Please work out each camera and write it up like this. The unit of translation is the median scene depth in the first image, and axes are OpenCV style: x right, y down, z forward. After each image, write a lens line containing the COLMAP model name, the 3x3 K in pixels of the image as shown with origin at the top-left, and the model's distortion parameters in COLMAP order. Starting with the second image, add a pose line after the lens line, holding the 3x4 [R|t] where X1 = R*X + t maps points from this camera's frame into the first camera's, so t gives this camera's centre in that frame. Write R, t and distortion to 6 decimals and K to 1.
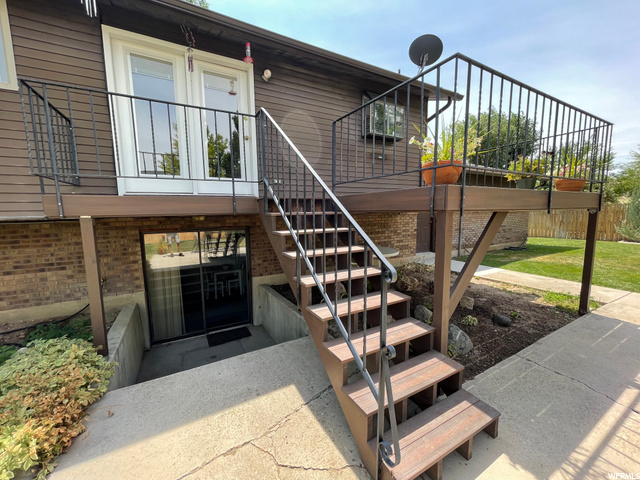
lens RADIAL K [[258.3, 0, 319.7], [0, 258.3, 239.7], [0, 0, 1]] dist [-0.002111, -0.000577]
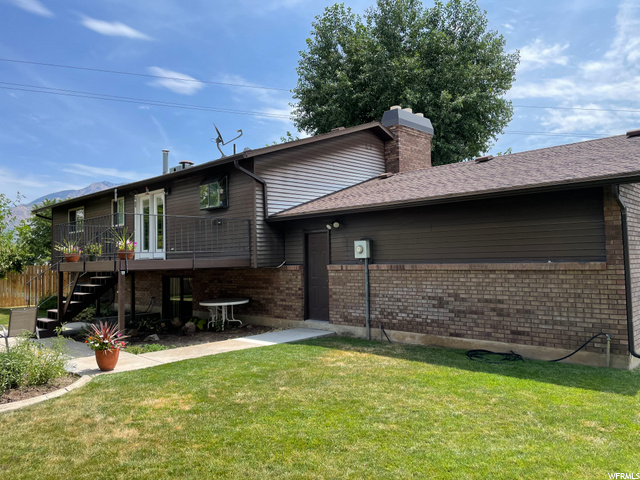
lens RADIAL K [[485.4, 0, 318.8], [0, 485.4, 236.5], [0, 0, 1]] dist [0.048980, -0.041785]
pose [[0.297246, -0.047139, -0.953636, 1.965114], [-0.092247, 0.992690, -0.077822, -0.092837], [0.950334, 0.111103, 0.290725, 0.607688]]
